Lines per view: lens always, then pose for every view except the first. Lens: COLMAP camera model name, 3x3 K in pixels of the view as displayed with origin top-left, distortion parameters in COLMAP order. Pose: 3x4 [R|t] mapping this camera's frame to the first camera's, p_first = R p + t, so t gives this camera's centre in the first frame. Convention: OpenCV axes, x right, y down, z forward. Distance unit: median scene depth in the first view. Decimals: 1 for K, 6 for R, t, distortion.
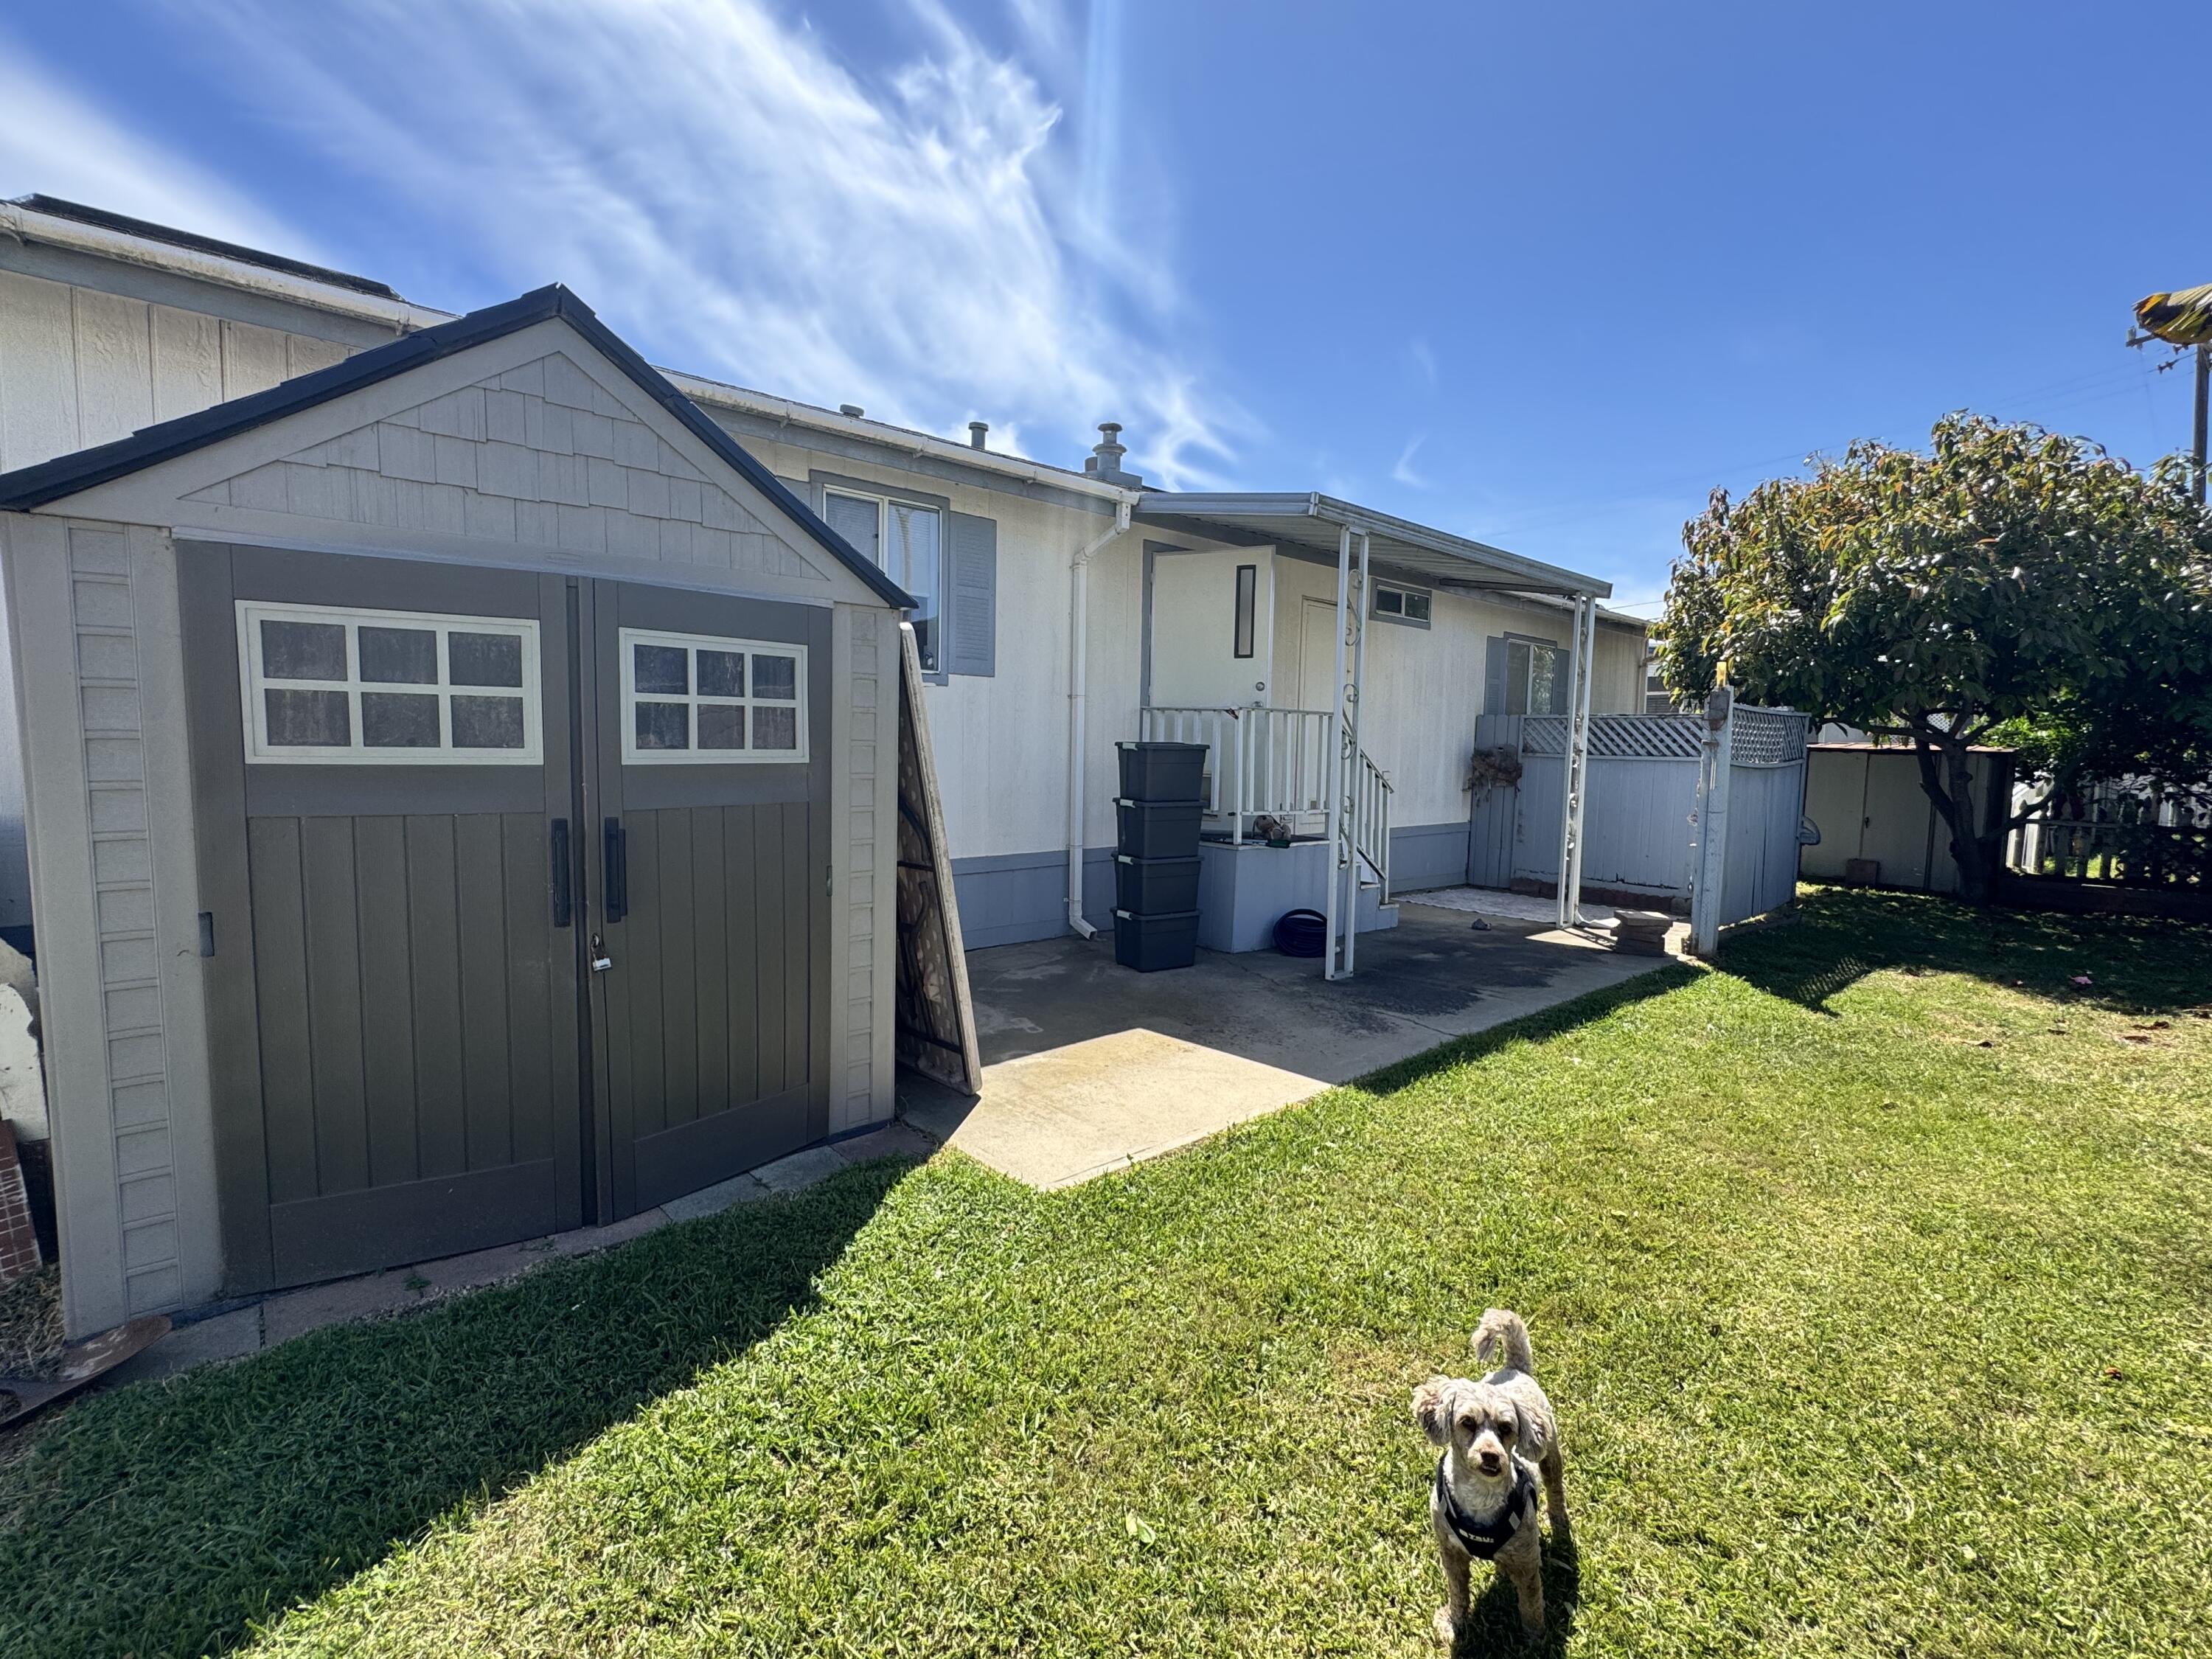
lens RADIAL K [[992.5, 0, 1103.4], [0, 992.5, 830.0], [0, 0, 1]] dist [-0.005381, -0.000988]
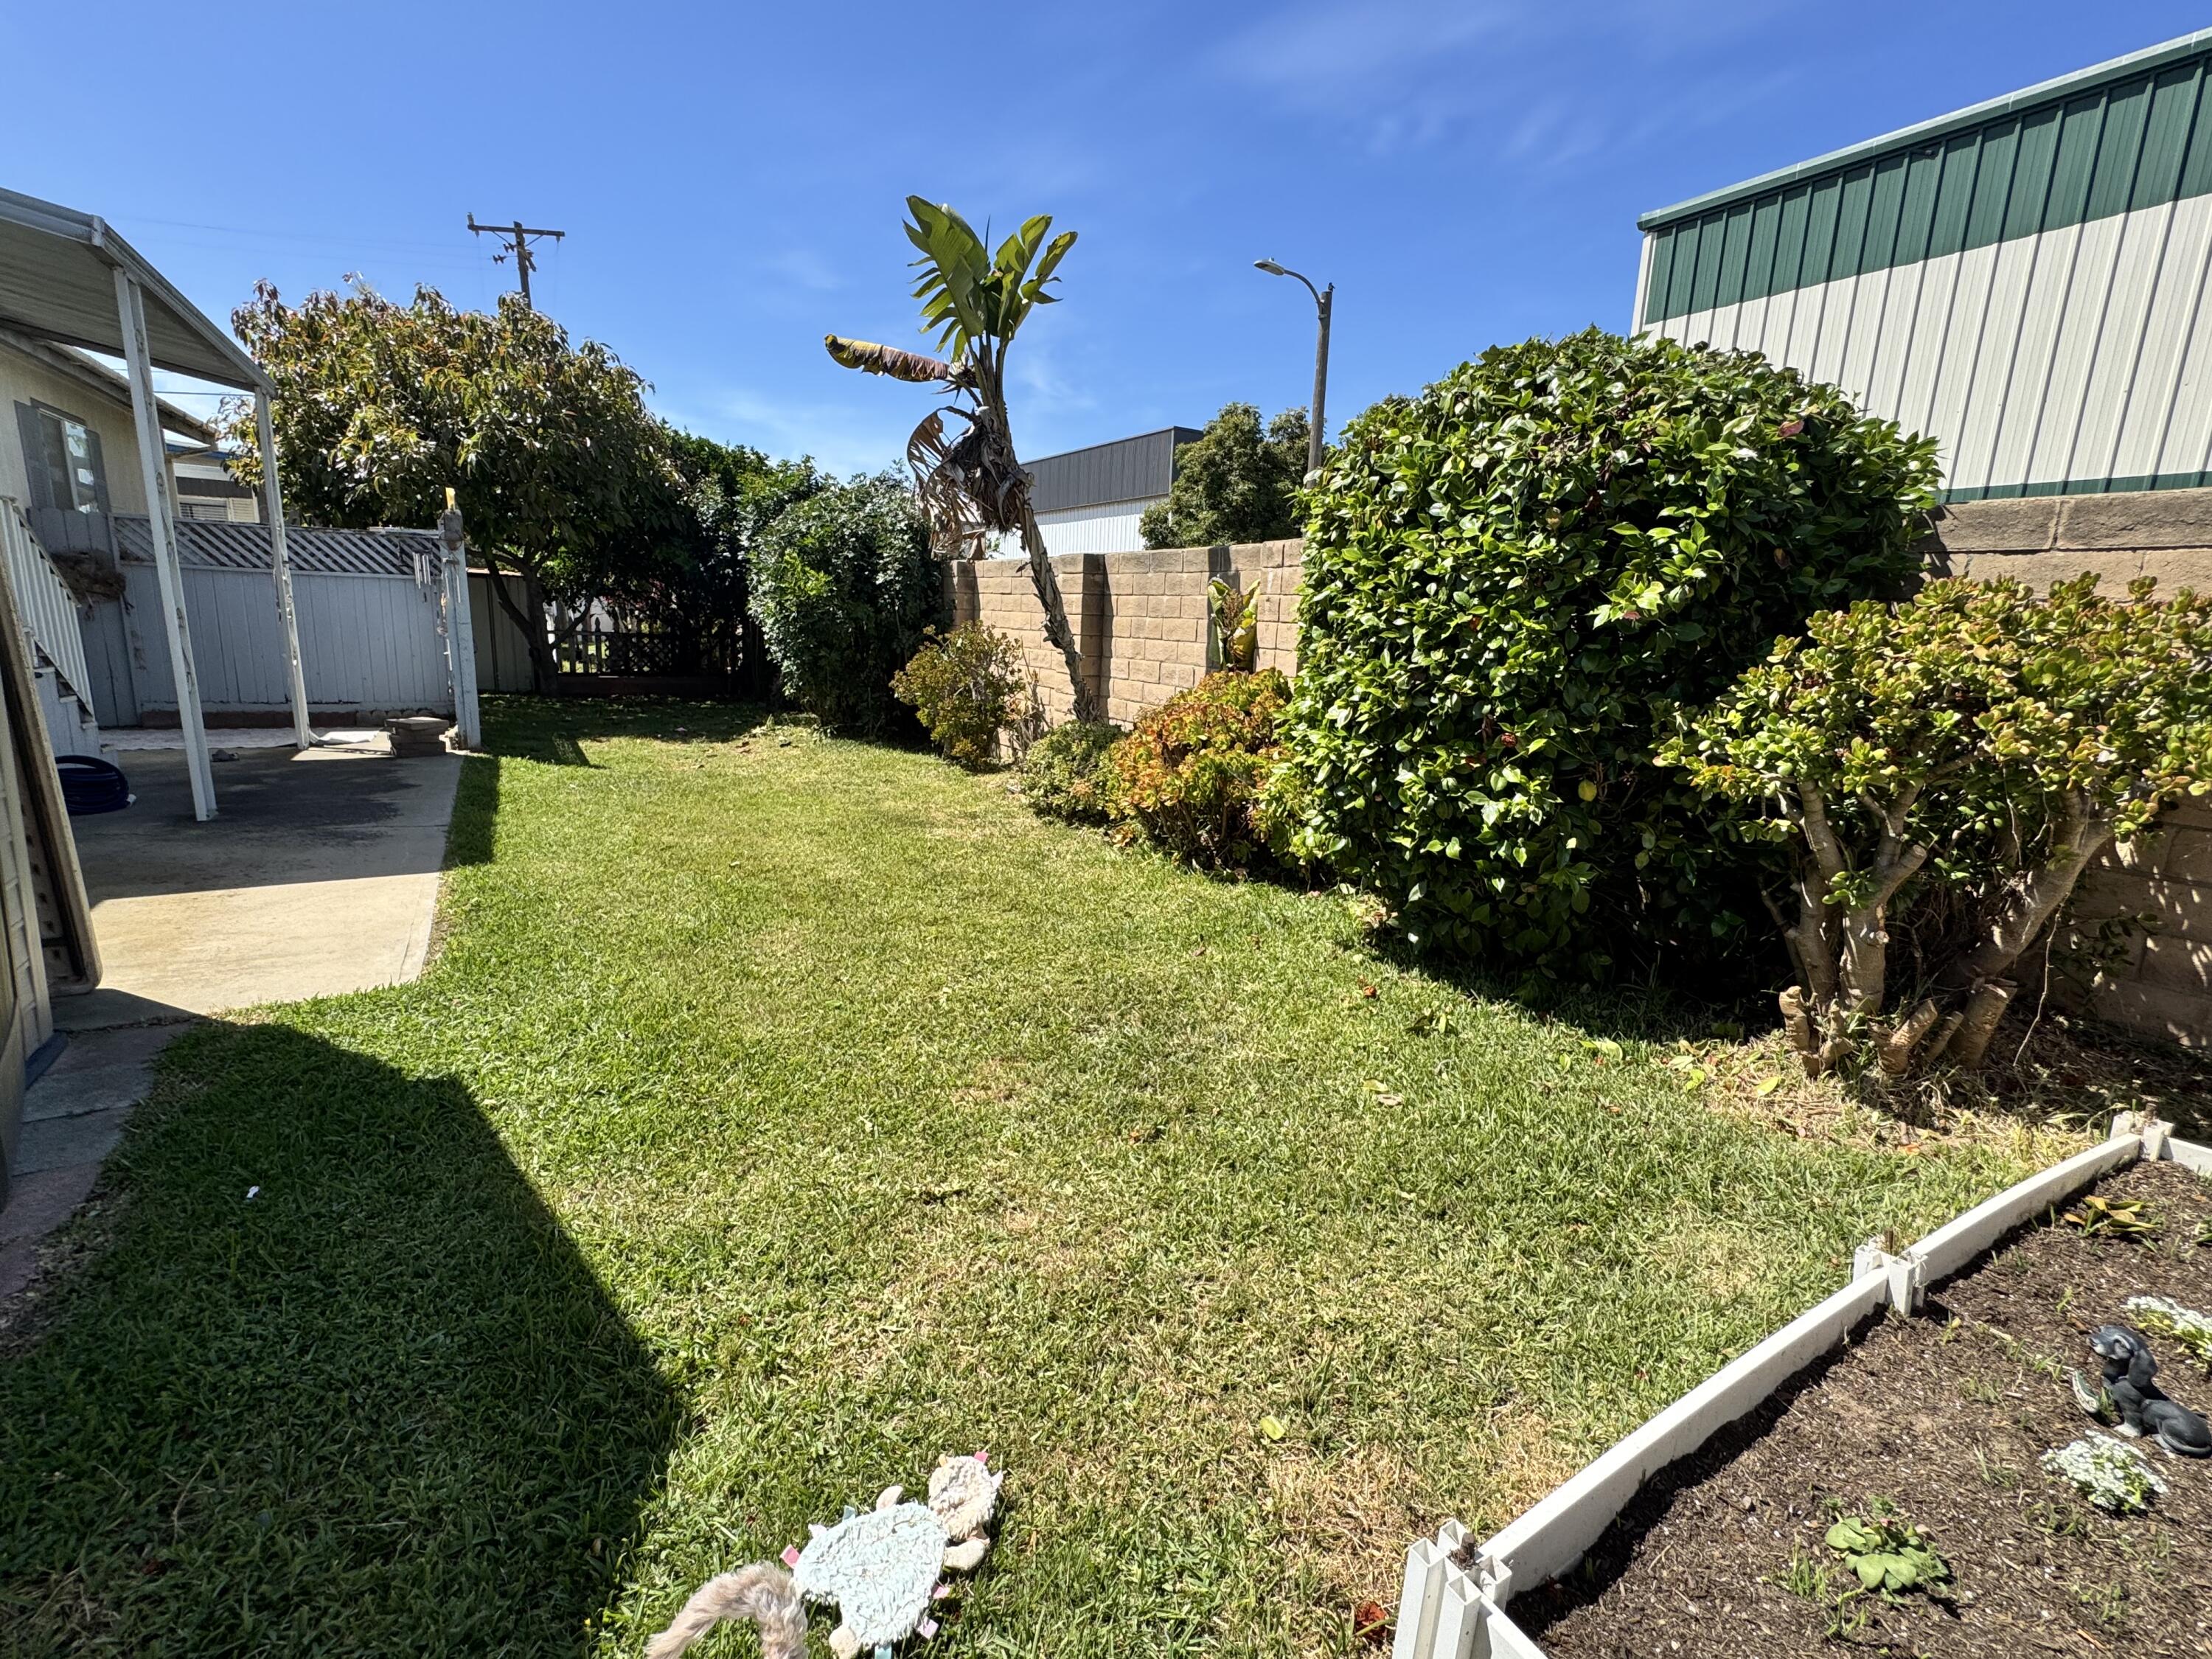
lens RADIAL K [[992.5, 0, 1102.7], [0, 992.5, 823.3], [0, 0, 1]] dist [-0.005381, -0.000988]
pose [[0.189798, -0.207607, 0.959623, -0.357187], [0.045302, 0.978199, 0.202666, 0.009464], [-0.980777, 0.005007, 0.195065, 0.038144]]
